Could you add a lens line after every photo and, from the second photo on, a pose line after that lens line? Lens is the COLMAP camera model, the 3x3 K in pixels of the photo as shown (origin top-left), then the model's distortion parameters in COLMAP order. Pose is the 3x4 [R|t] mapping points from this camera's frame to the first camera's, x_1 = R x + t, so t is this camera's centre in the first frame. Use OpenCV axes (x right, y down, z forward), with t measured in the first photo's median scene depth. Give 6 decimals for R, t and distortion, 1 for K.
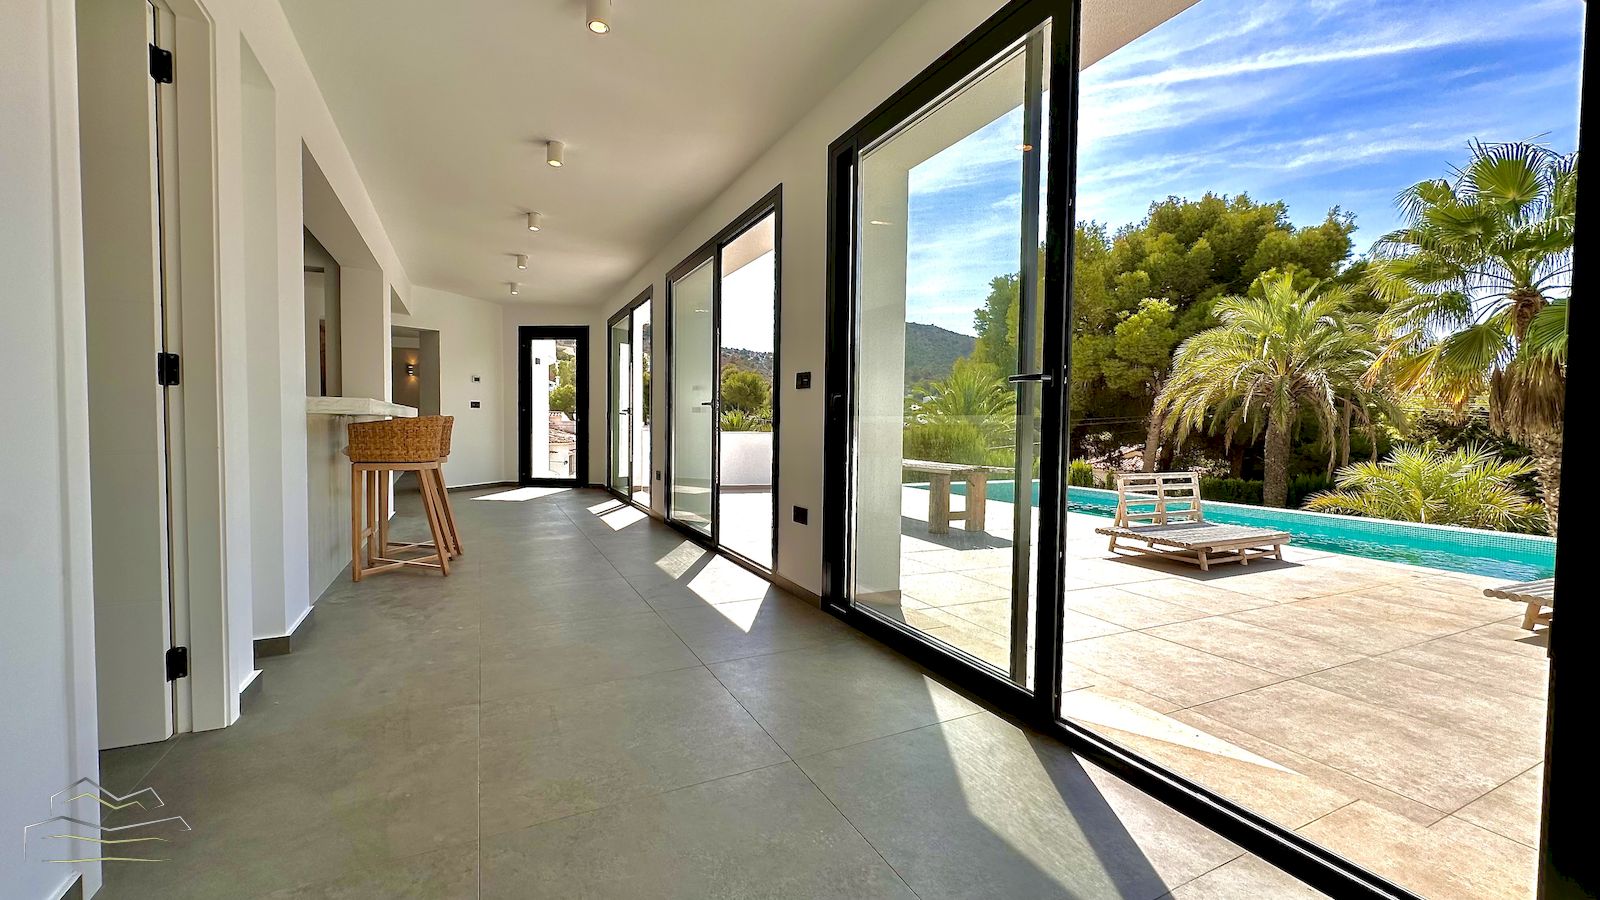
lens RADIAL K [[637.5, 0, 800.0], [0, 637.5, 450.0], [0, 0, 1]] dist [-0.002352, 0.000299]
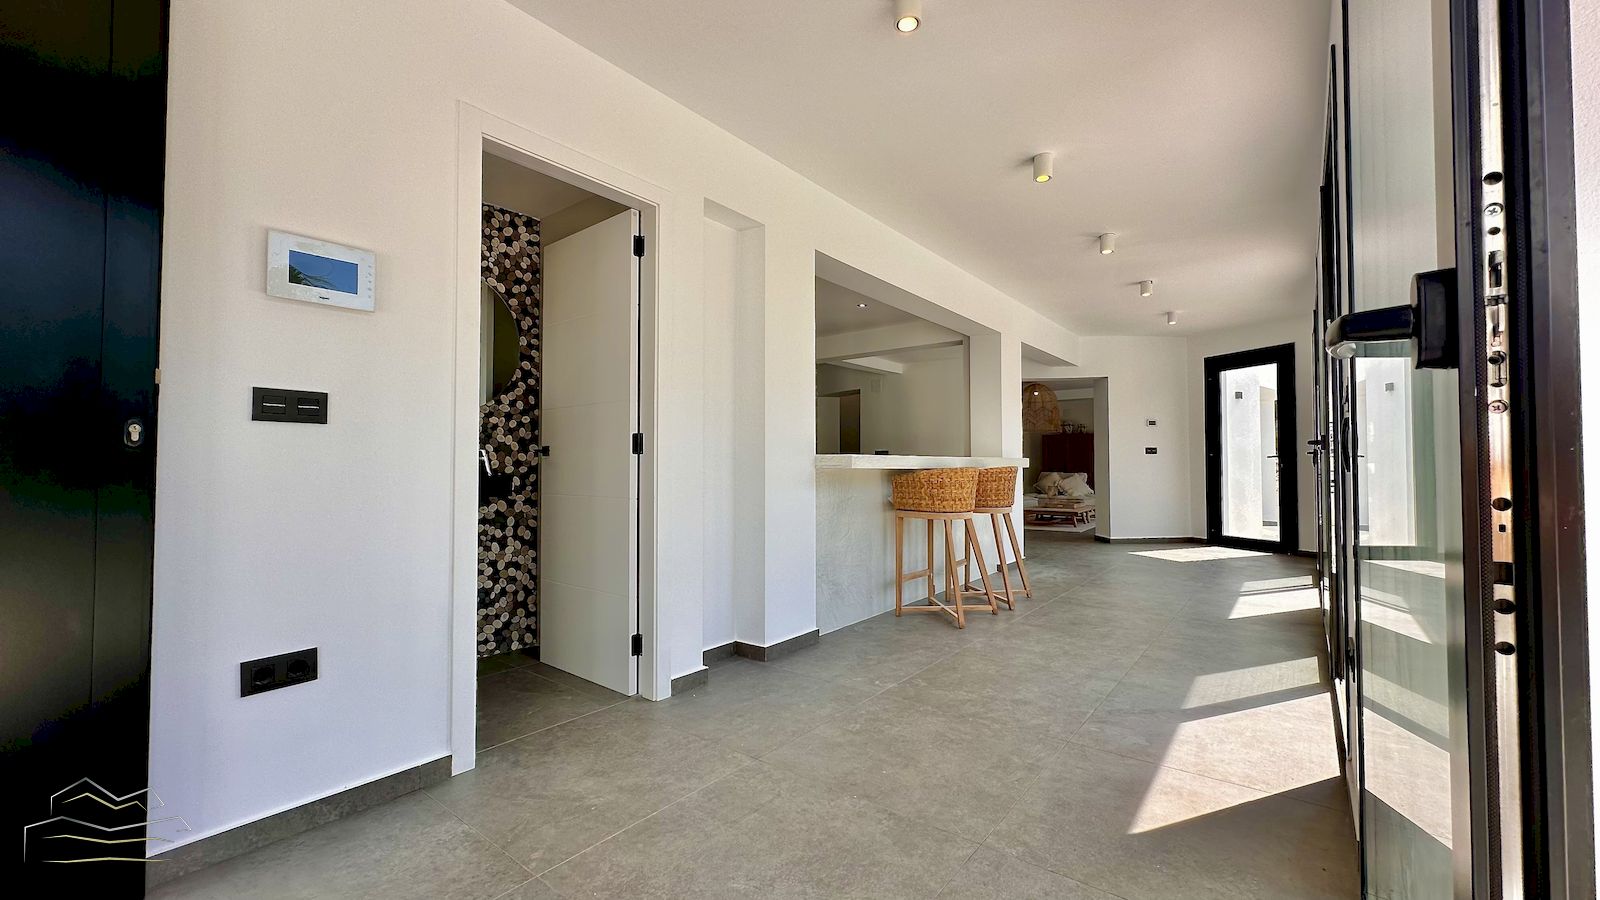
lens RADIAL K [[637.5, 0, 800.0], [0, 637.5, 450.0], [0, 0, 1]] dist [-0.002352, 0.000299]
pose [[0.422949, -0.034732, -0.905488, 0.313593], [-0.028384, 0.998267, -0.051548, -0.027837], [0.905709, 0.047504, 0.421230, 0.426613]]
